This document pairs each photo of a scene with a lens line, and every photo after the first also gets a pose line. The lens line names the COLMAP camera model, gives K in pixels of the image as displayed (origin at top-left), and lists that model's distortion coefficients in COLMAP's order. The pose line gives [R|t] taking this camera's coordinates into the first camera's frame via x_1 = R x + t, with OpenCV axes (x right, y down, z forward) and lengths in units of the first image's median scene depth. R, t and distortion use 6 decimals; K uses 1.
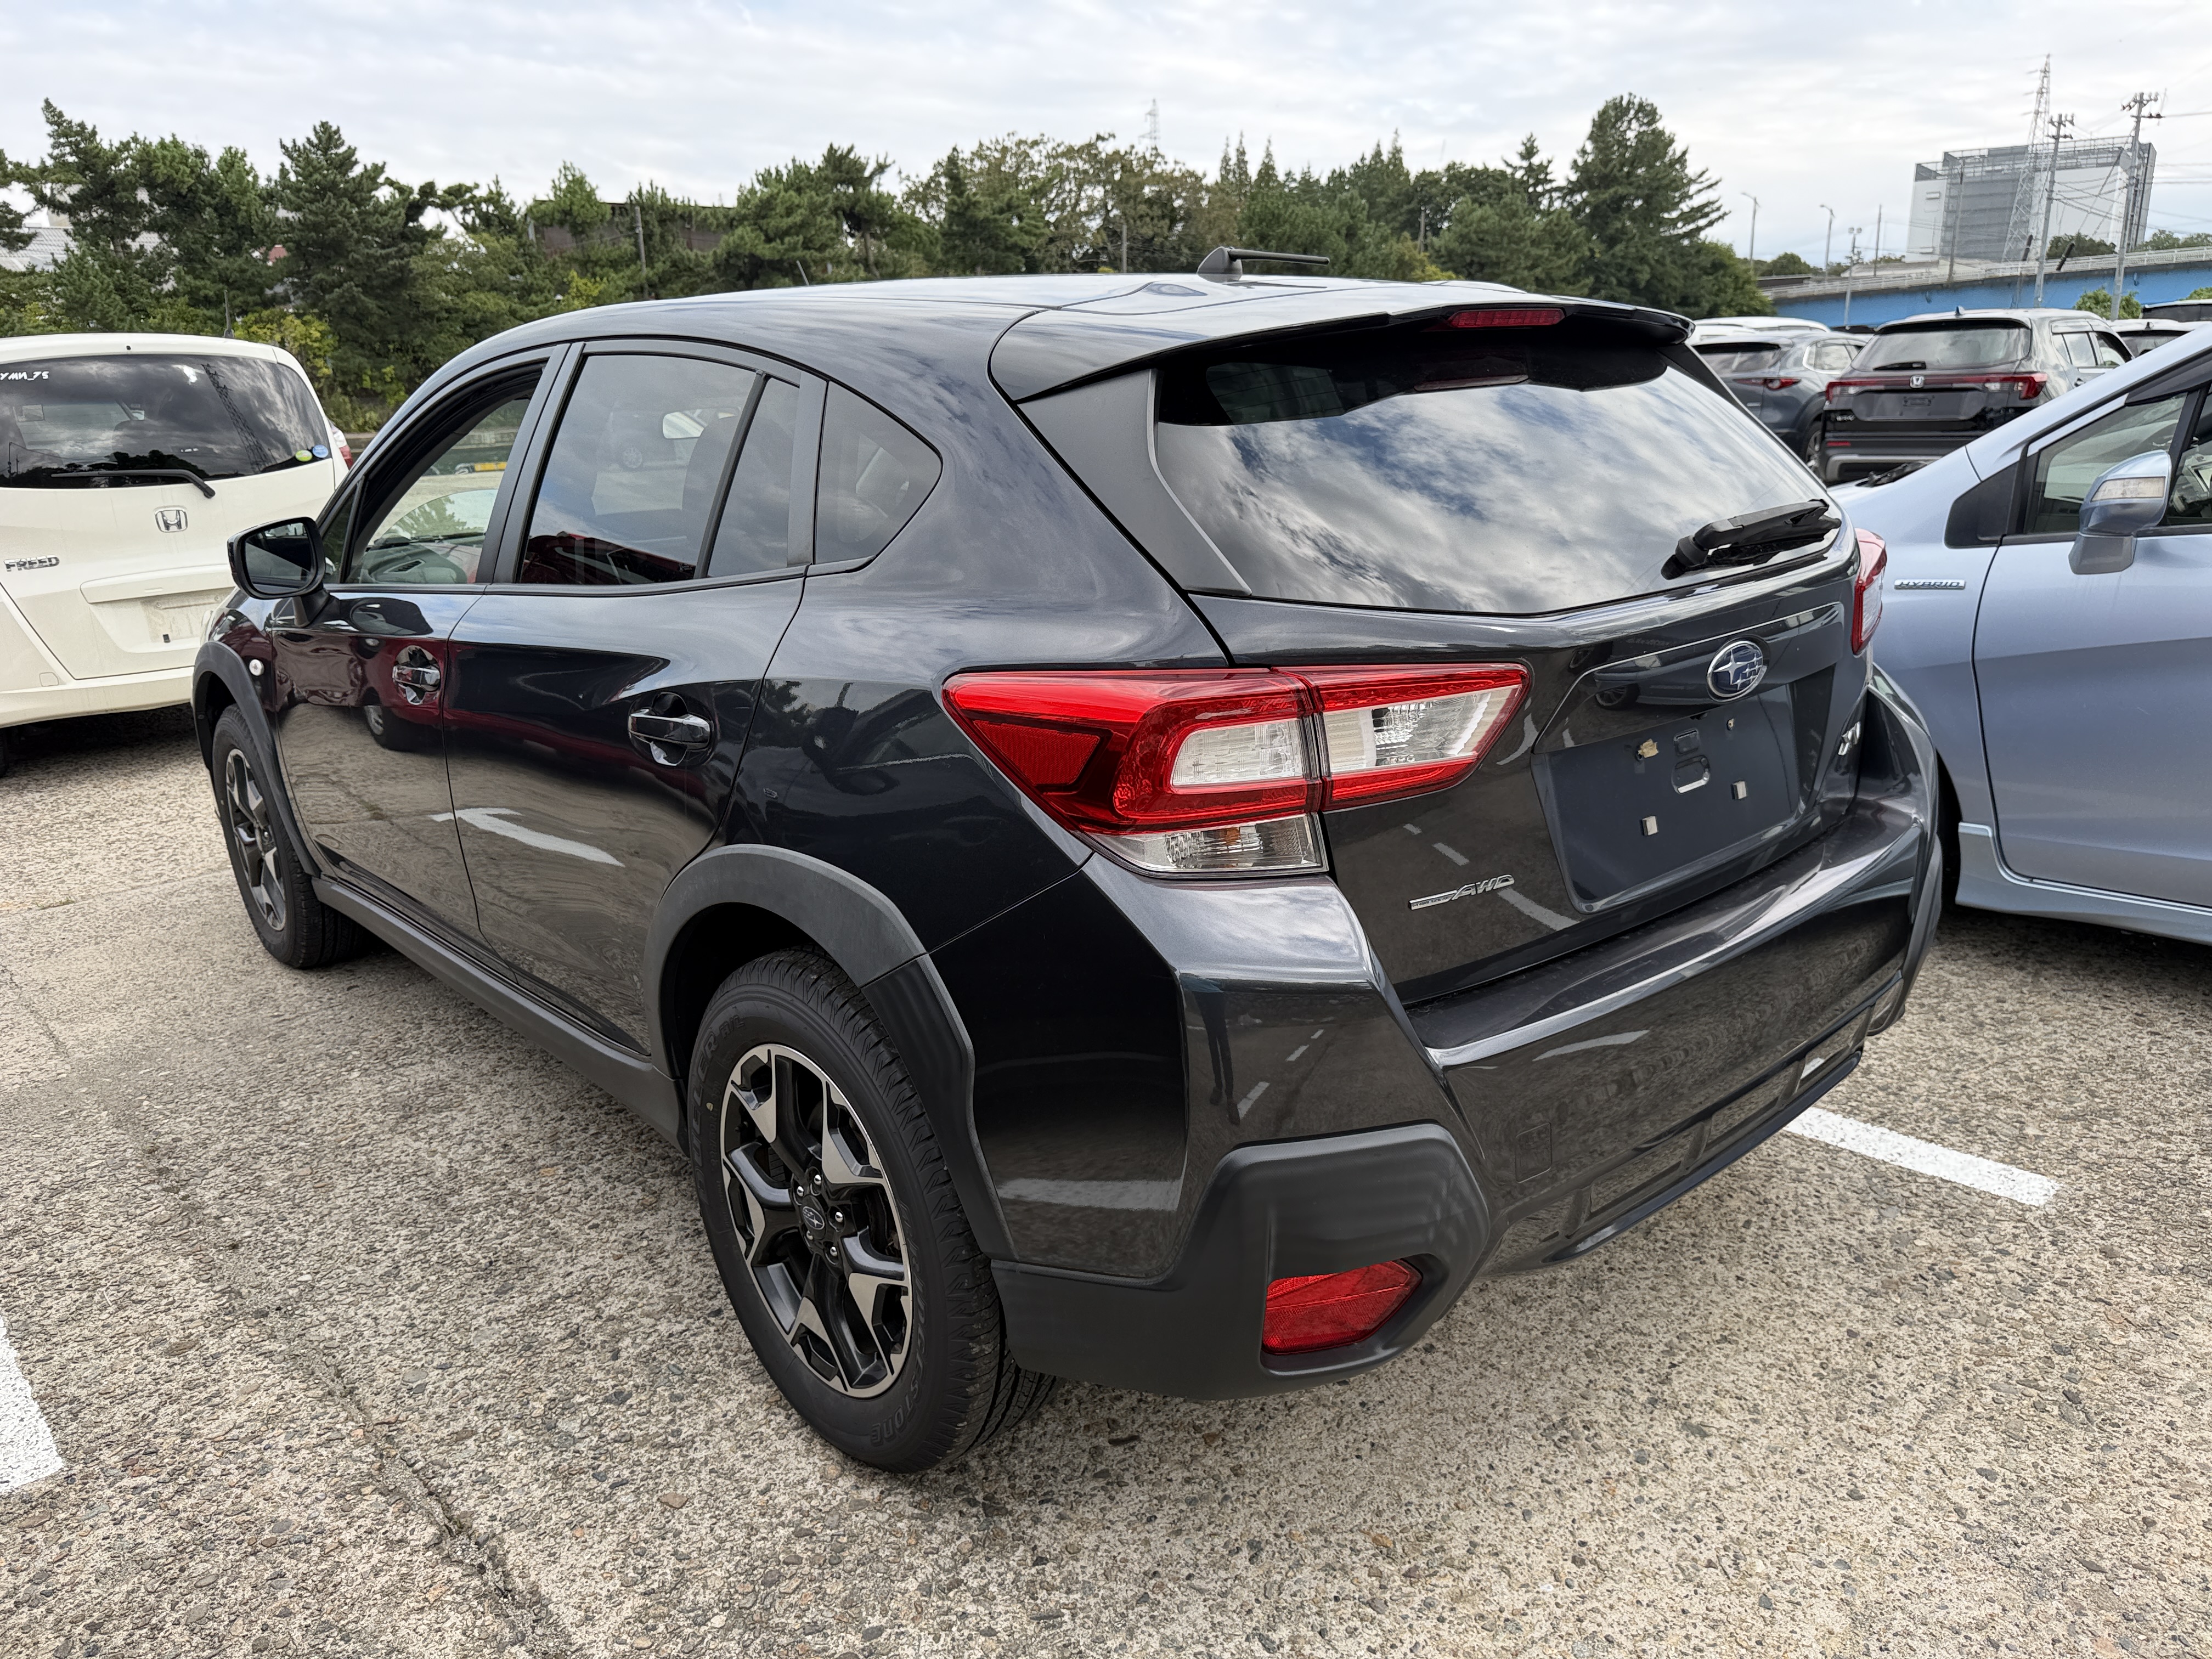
lens RADIAL K [[1577.2, 0, 1105.6], [0, 1577.2, 830.4], [0, 0, 1]] dist [0.009862, 0.000785]
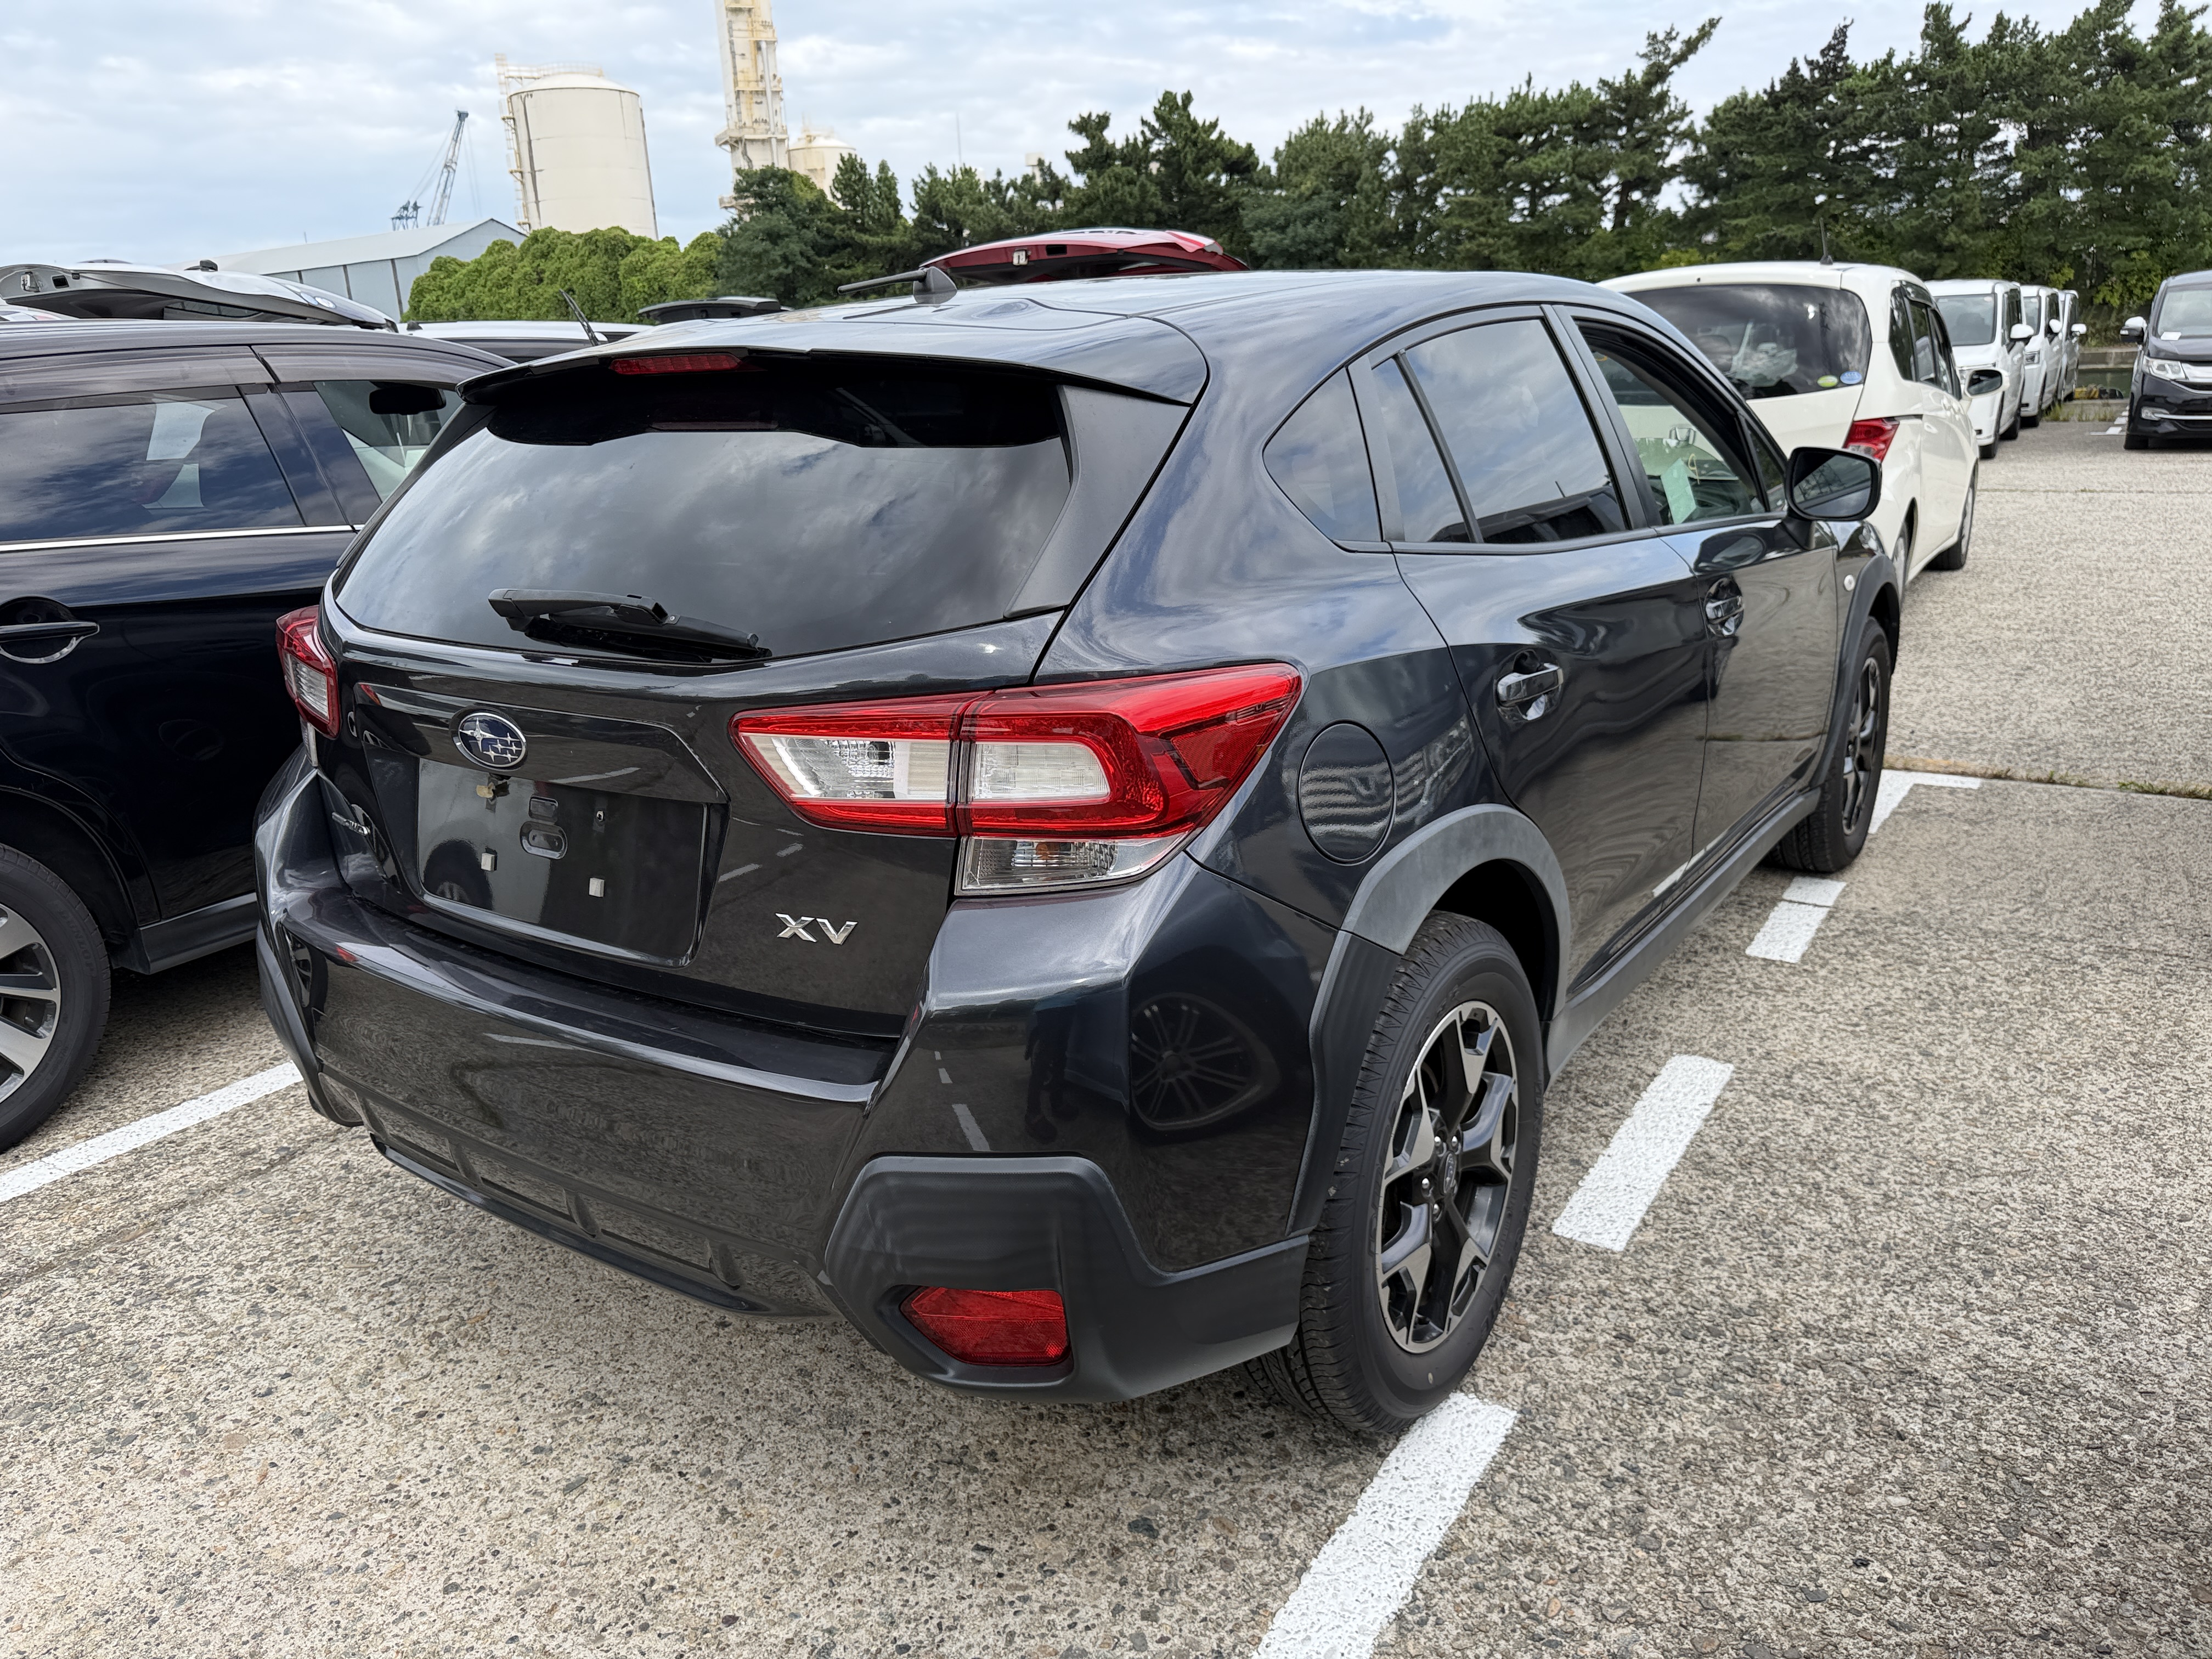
lens RADIAL K [[1577.2, 0, 1101.6], [0, 1577.2, 835.9], [0, 0, 1]] dist [0.009862, 0.000785]
pose [[0.221889, 0.311066, -0.924123, 0.444240], [-0.238478, 0.936278, 0.257897, -0.122414], [0.945459, 0.163158, 0.281933, 0.345179]]
